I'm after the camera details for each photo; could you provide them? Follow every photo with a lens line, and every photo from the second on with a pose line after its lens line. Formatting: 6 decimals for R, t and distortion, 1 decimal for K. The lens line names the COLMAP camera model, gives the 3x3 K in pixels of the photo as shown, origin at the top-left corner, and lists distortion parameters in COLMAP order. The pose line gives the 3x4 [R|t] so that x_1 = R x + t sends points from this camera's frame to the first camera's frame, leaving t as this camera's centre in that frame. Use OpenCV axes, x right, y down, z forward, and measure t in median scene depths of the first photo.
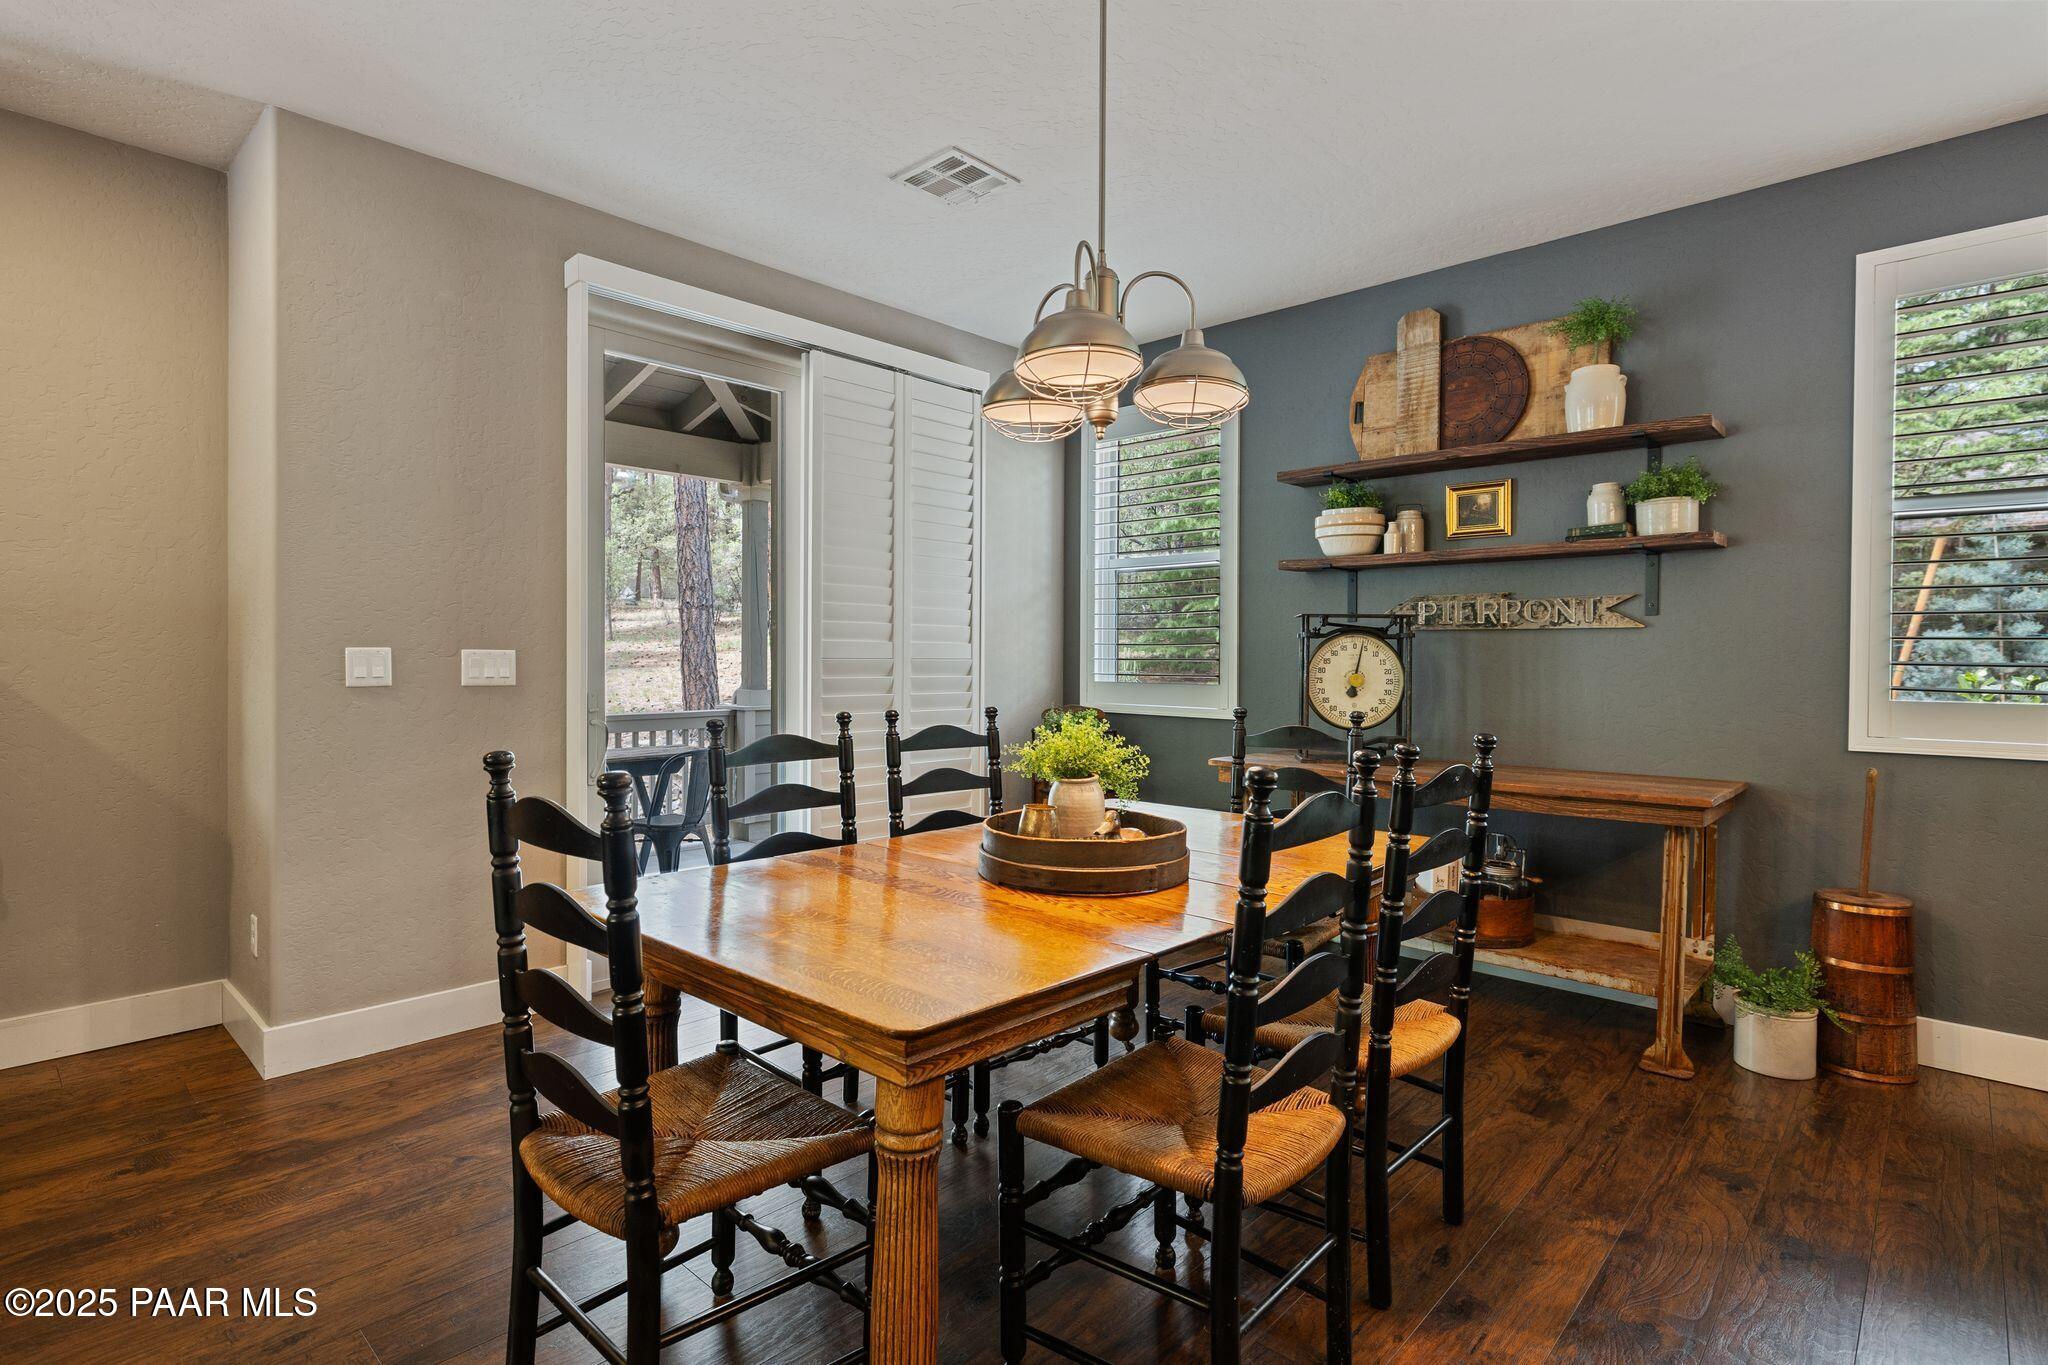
lens RADIAL K [[996.8, 0, 1023.0], [0, 996.8, 678.5], [0, 0, 1]] dist [-0.020876, 0.001503]
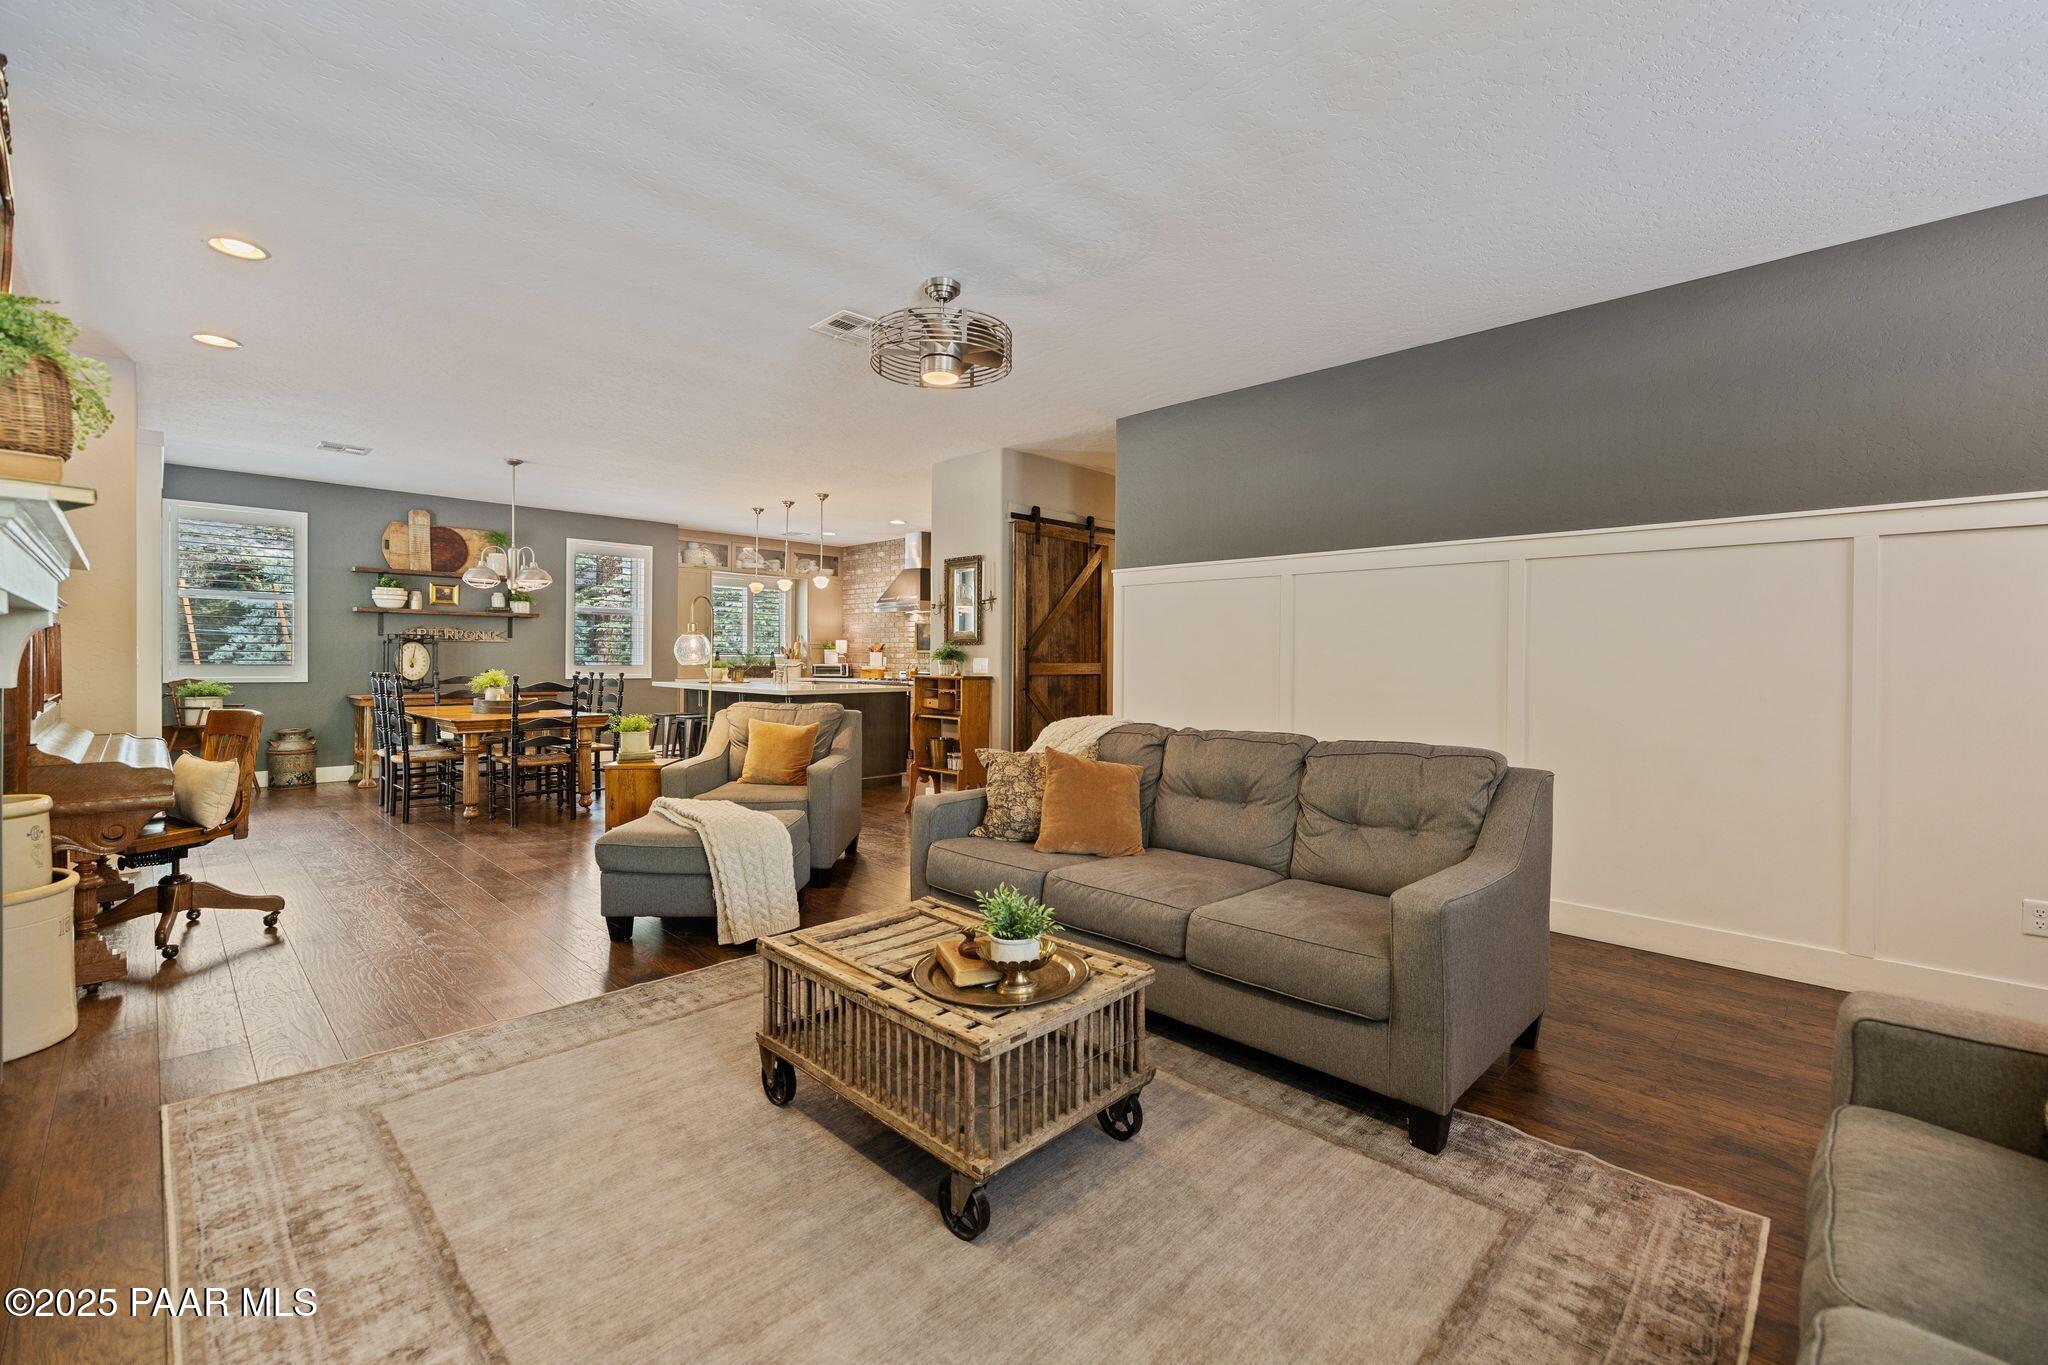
lens RADIAL K [[848.2, 0, 1023.6], [0, 848.2, 671.7], [0, 0, 1]] dist [-0.000319, 0.000183]
pose [[0.018145, -0.016187, 0.999704, -1.887589], [-0.003145, 0.999863, 0.016247, -0.009440], [-0.999830, -0.003439, 0.018091, -0.605243]]
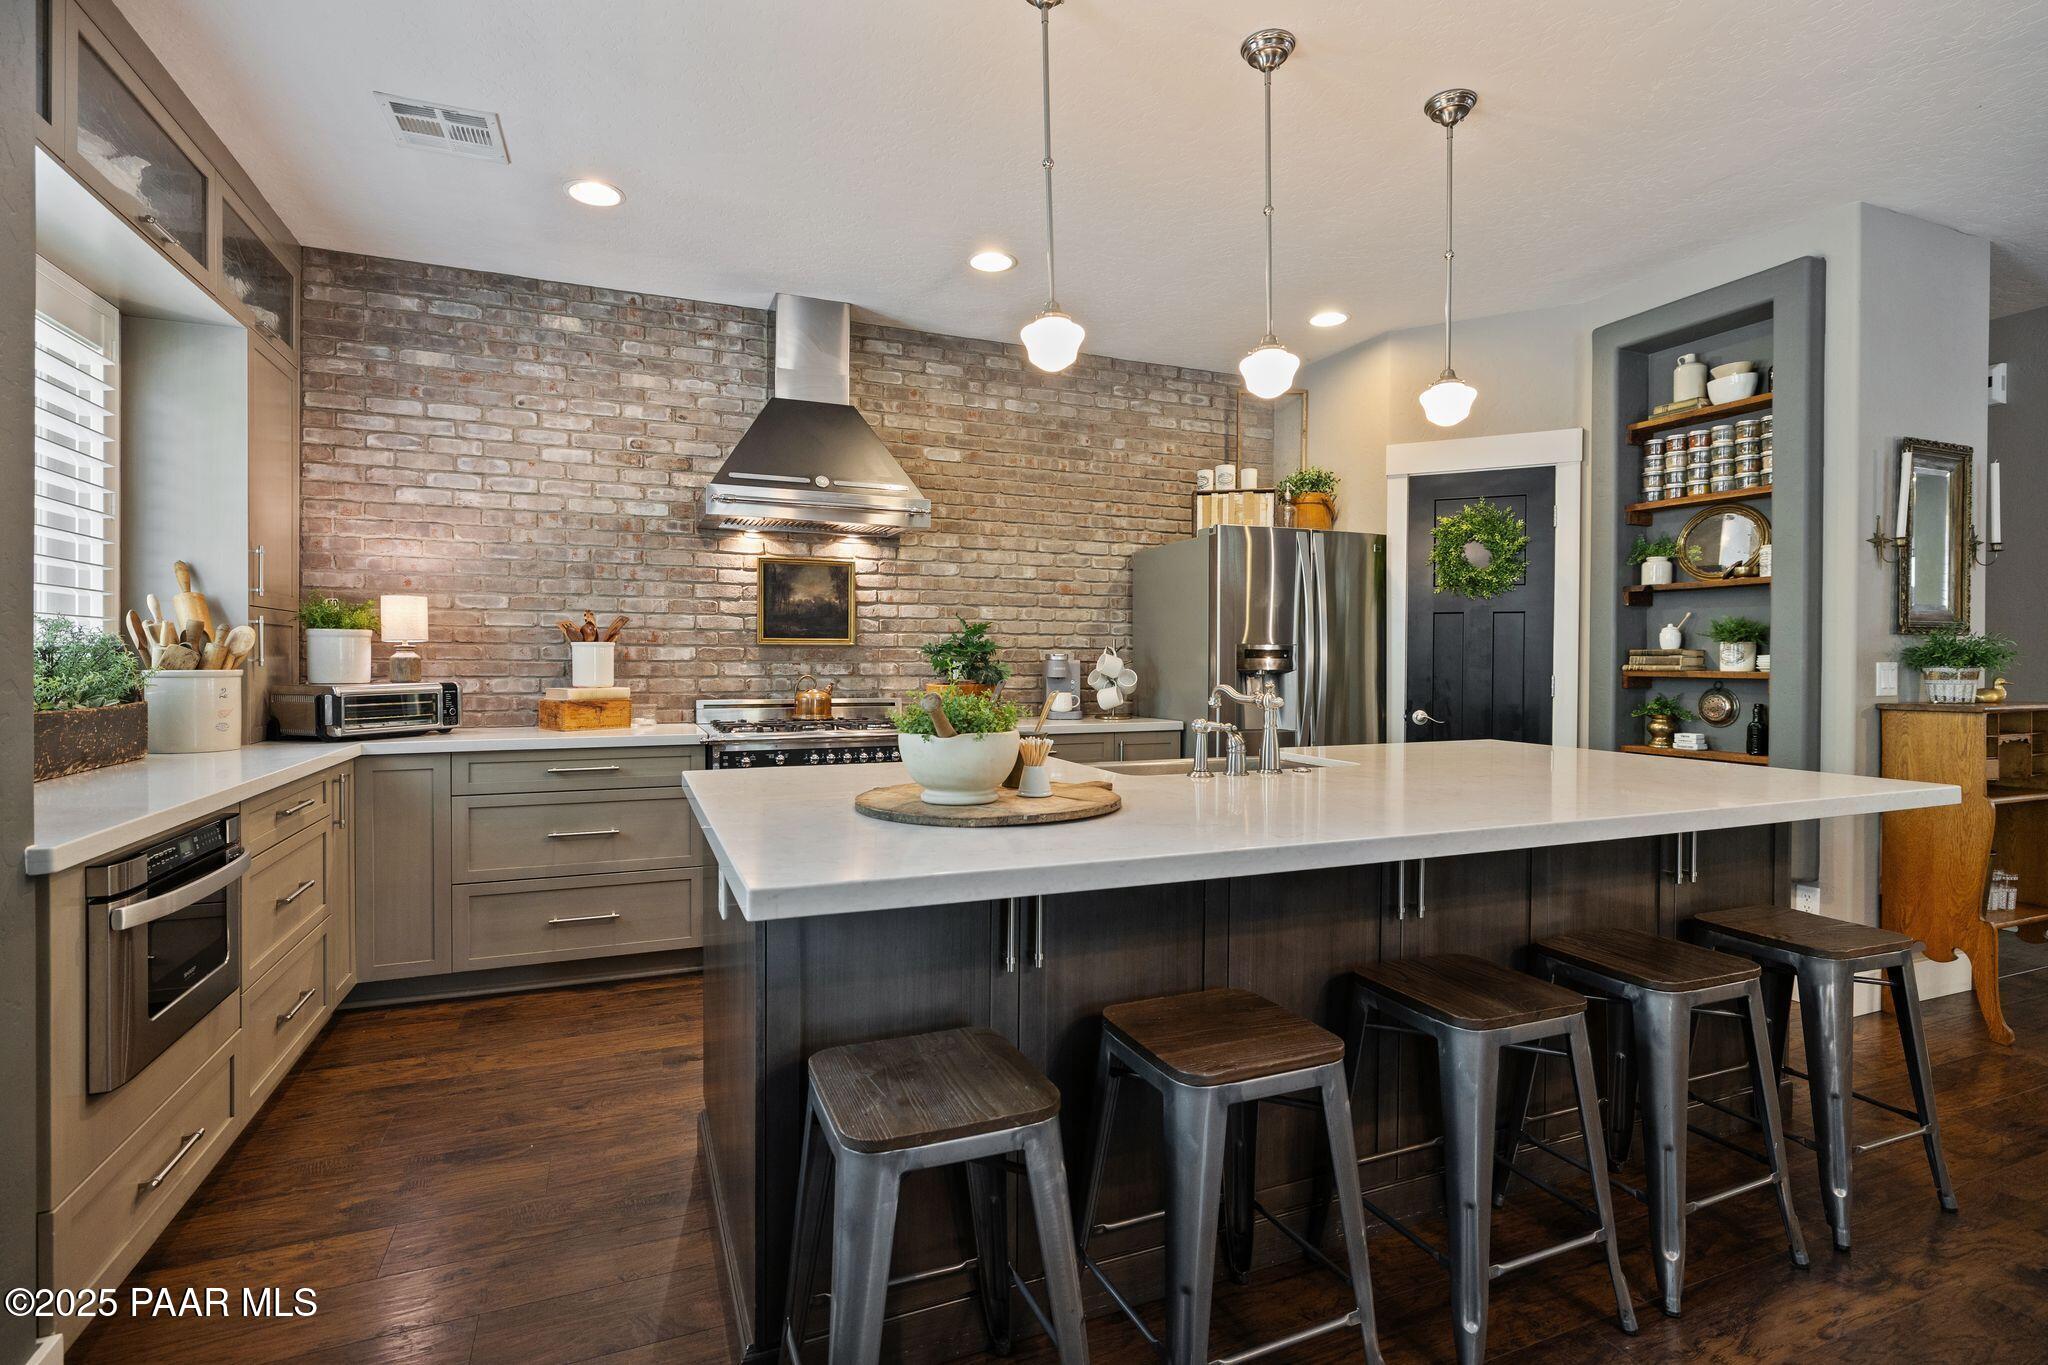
lens RADIAL K [[957.1, 0, 1014.5], [0, 957.1, 668.8], [0, 0, 1]] dist [-0.002770, -0.000370]
pose [[-0.909368, -0.004619, 0.415967, 0.414439], [-0.000232, 0.999944, 0.010596, -0.010064], [-0.415992, 0.009539, -0.909318, 0.817751]]
